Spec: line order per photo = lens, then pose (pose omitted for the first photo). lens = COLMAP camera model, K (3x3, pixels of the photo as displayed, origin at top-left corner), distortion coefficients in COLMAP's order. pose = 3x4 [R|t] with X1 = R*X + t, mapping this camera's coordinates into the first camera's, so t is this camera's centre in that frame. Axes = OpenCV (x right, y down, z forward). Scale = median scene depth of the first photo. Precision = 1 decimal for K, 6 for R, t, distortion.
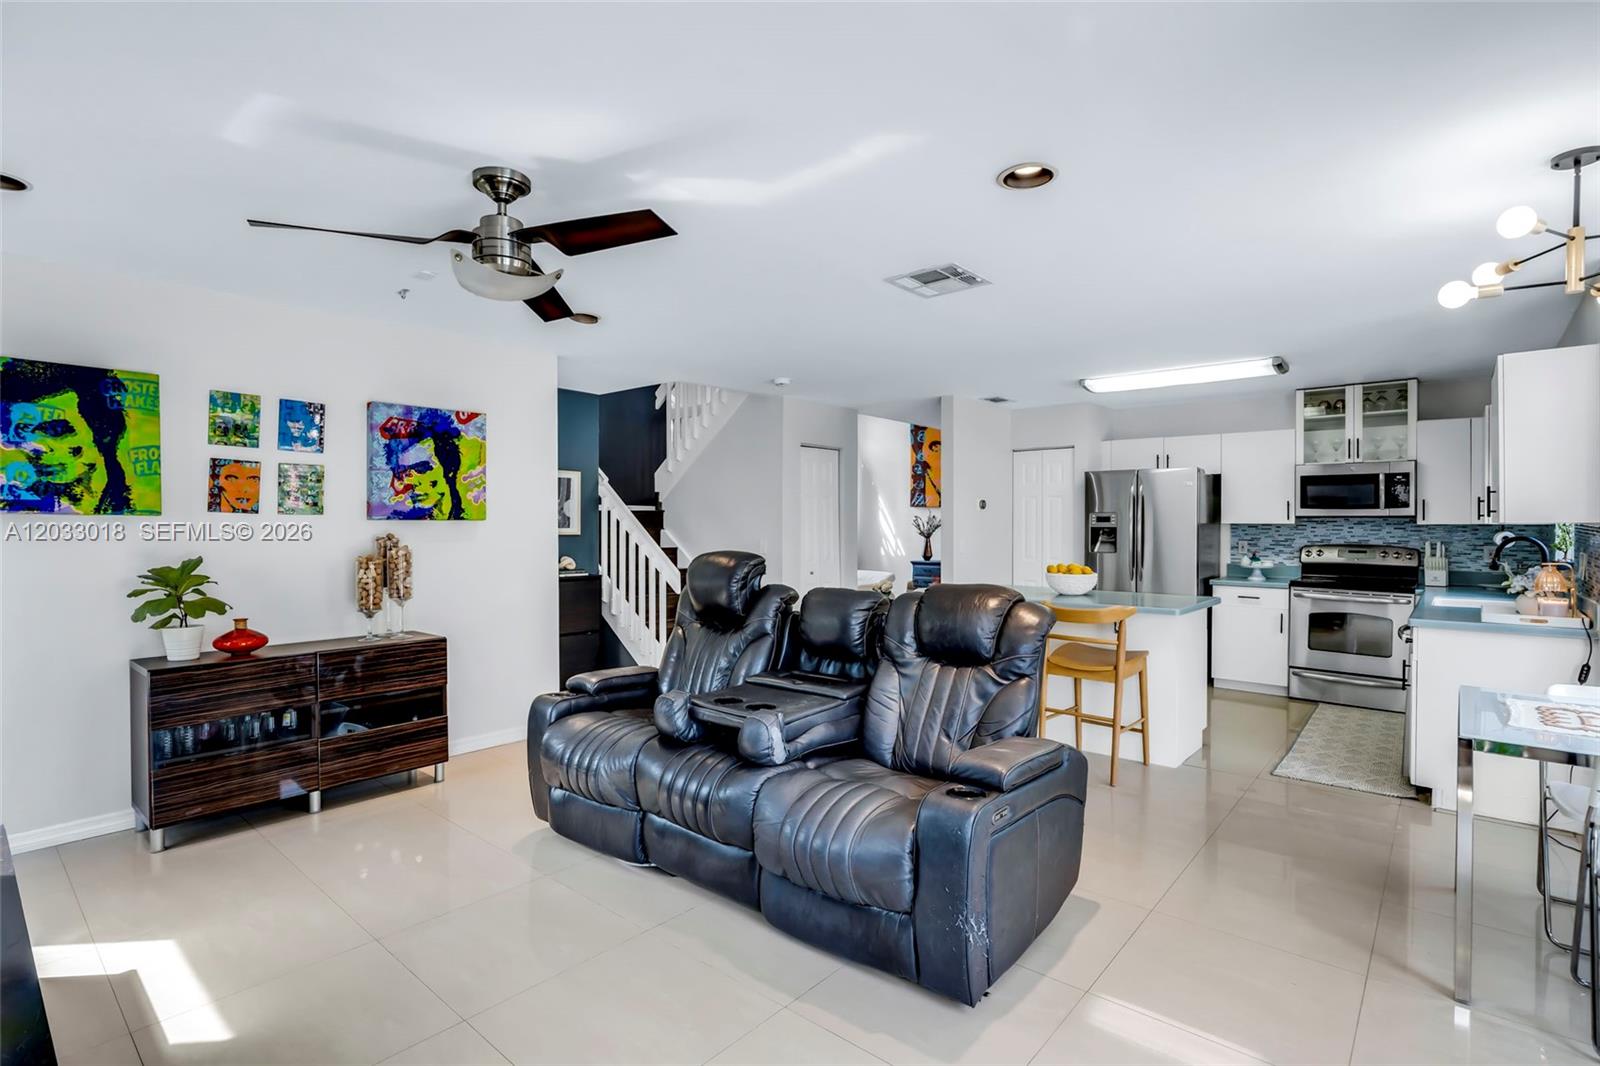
lens RADIAL K [[772.0, 0, 796.3], [0, 772.0, 523.3], [0, 0, 1]] dist [-0.015807, -0.000077]
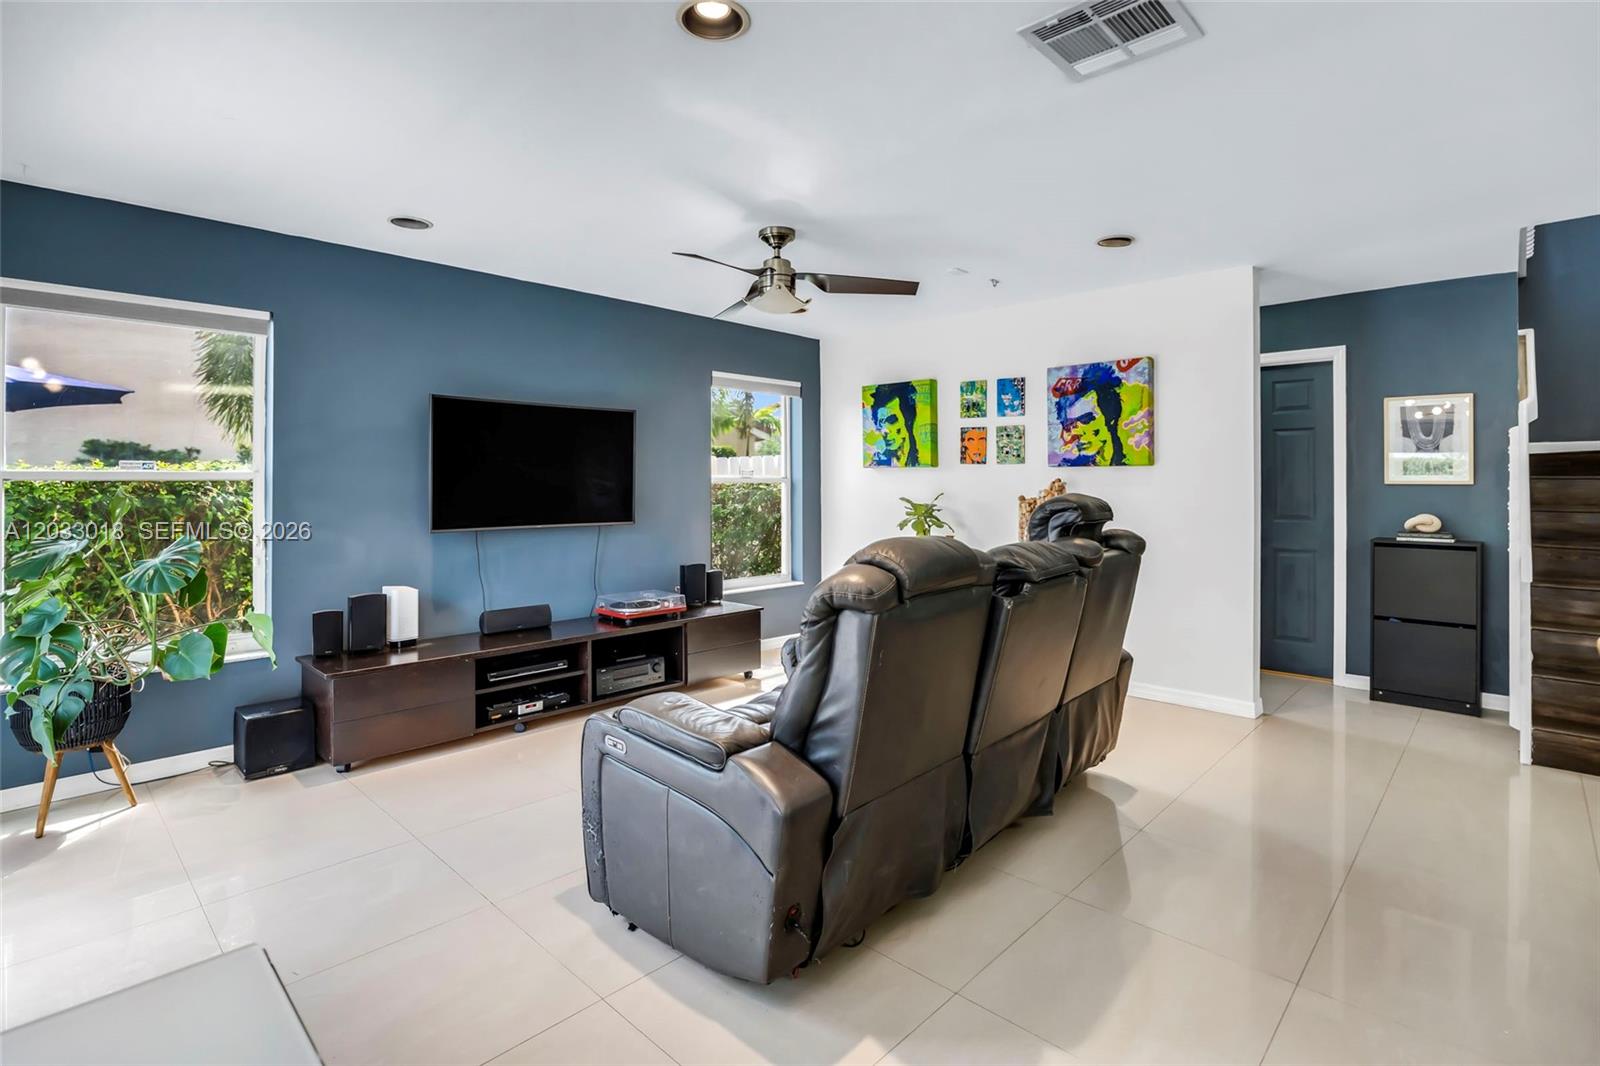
lens RADIAL K [[759.1, 0, 813.4], [0, 759.1, 501.4], [0, 0, 1]] dist [-0.019392, 0.000141]
pose [[-0.047686, 0.026611, -0.998508, 0.587624], [0.004550, 0.999640, 0.026424, 0.014856], [0.998852, -0.003283, -0.047790, 0.625513]]
